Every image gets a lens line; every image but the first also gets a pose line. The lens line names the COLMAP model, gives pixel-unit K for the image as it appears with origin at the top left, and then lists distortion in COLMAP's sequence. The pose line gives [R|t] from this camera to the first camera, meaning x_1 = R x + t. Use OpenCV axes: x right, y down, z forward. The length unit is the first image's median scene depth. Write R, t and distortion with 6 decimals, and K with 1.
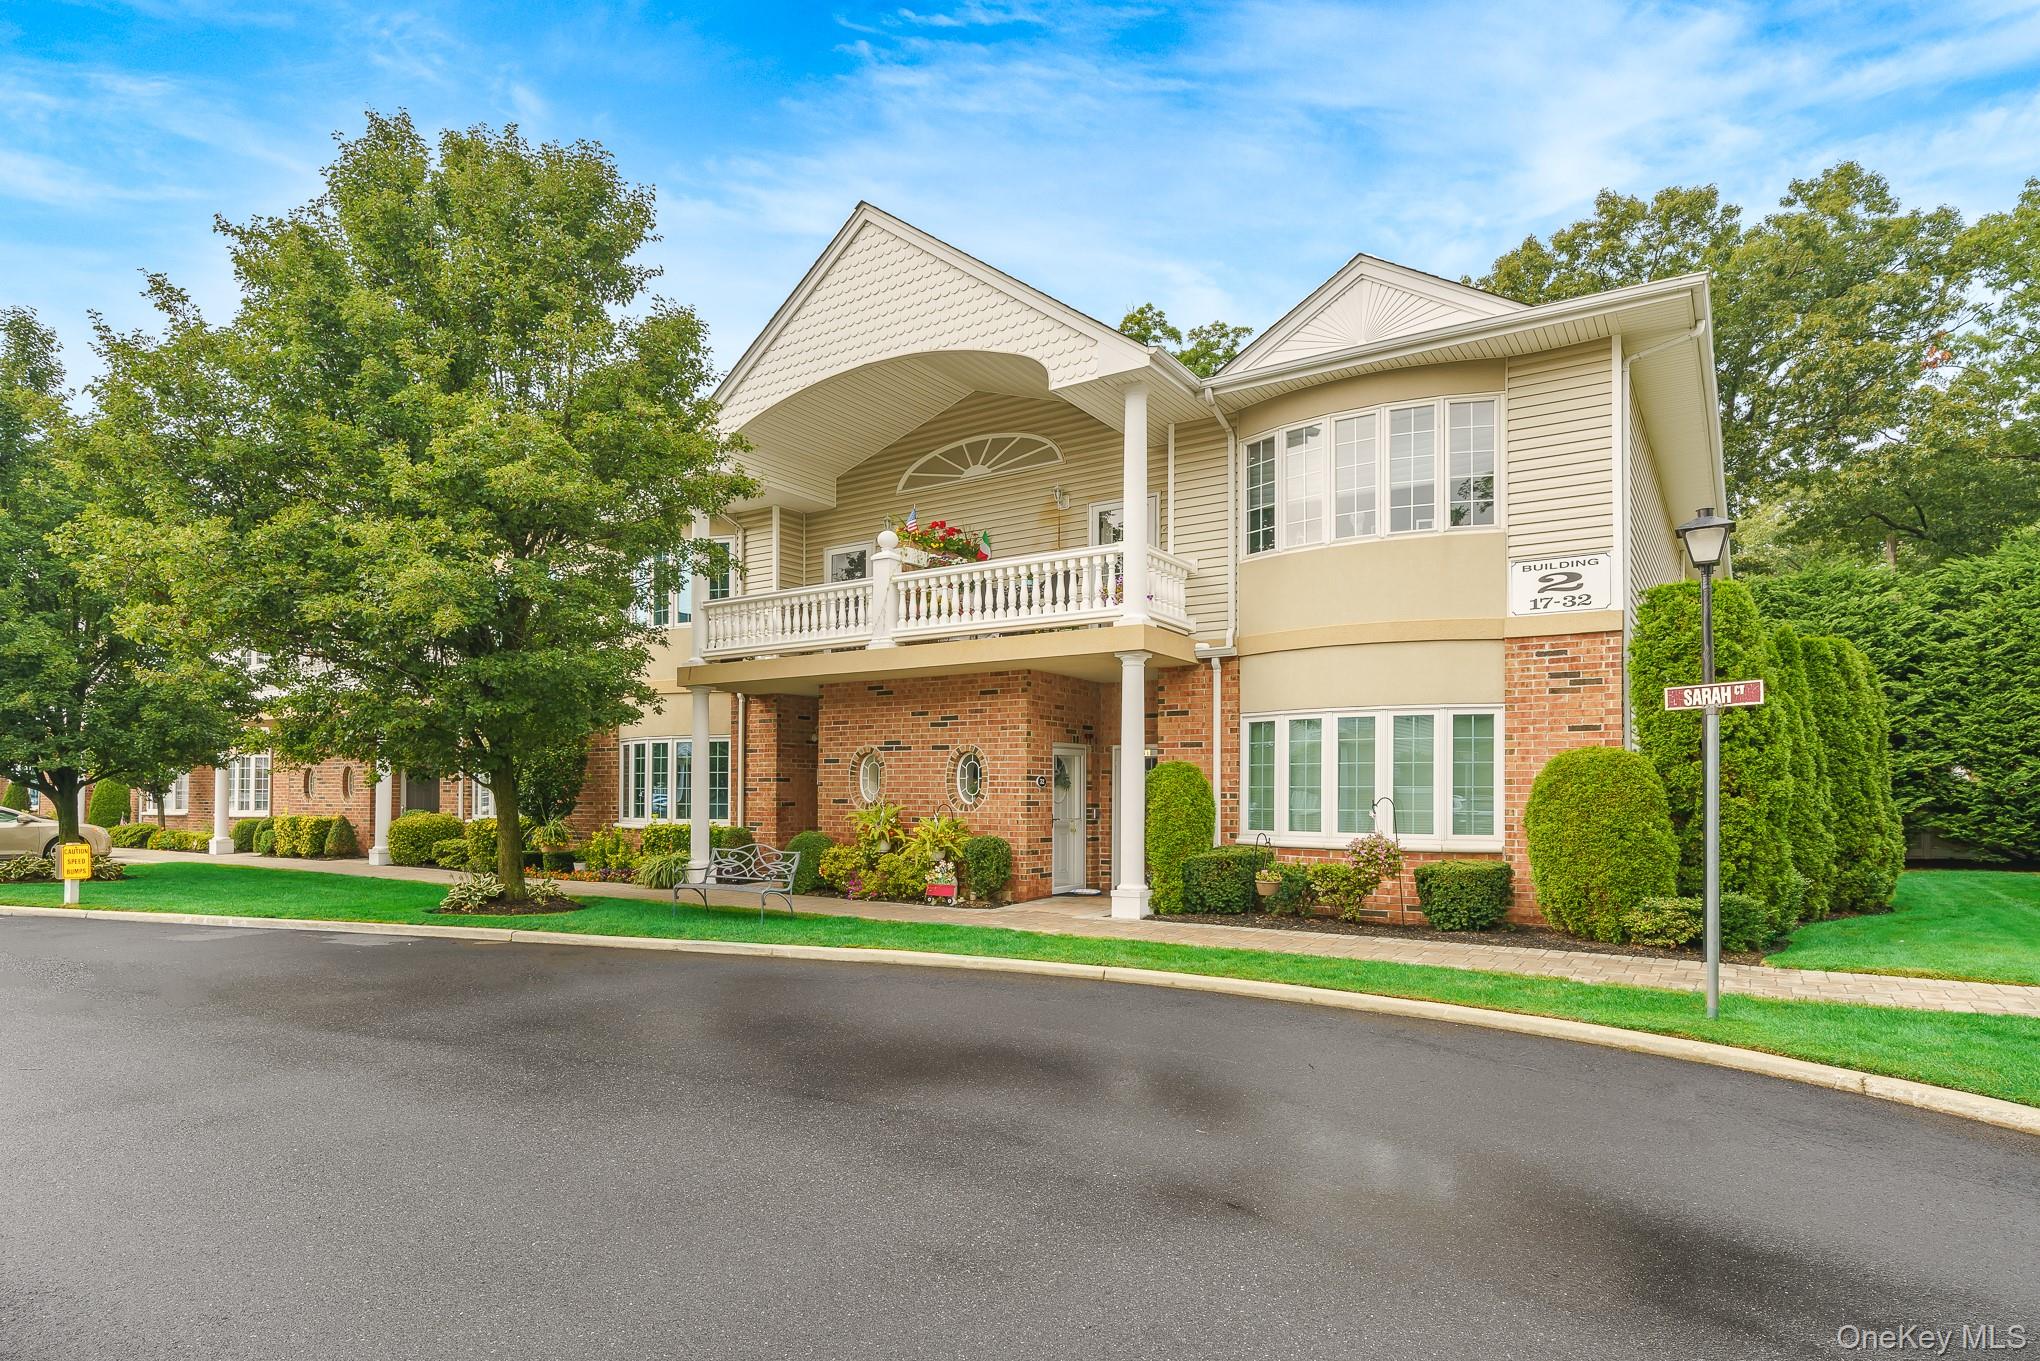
lens RADIAL K [[846.1, 0, 1045.5], [0, 846.1, 778.2], [0, 0, 1]] dist [0.000604, -0.000027]
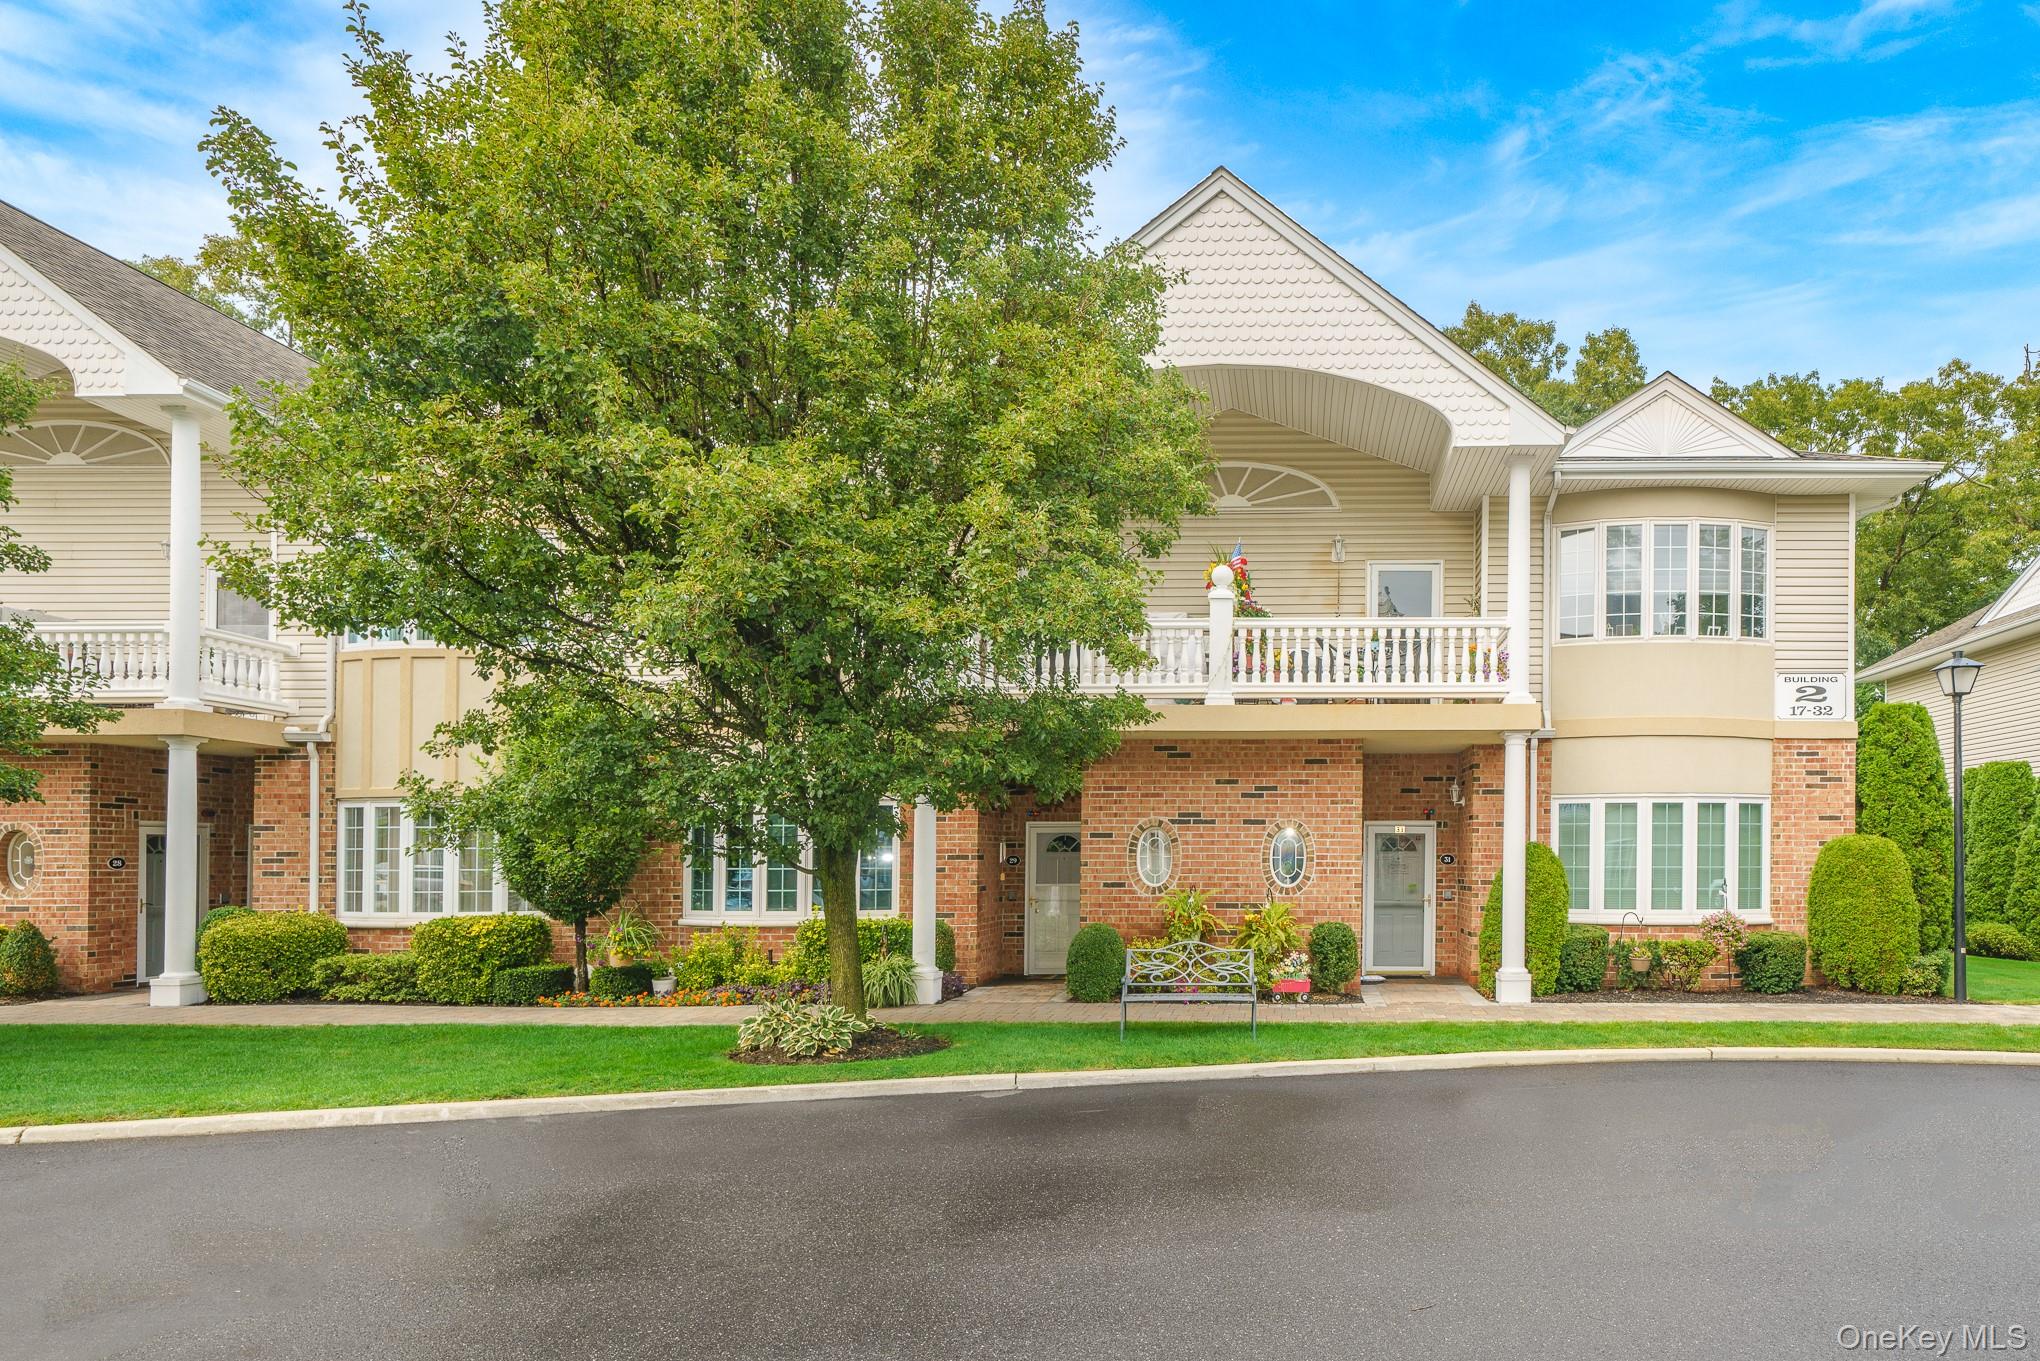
lens RADIAL K [[1018.3, 0, 1033.4], [0, 1018.3, 846.8], [0, 0, 1]] dist [0.008121, 0.000372]
pose [[0.889658, 0.001590, 0.456625, -0.938049], [-0.006260, 0.999942, 0.008715, -0.021607], [-0.456585, -0.010612, 0.889616, 0.203694]]
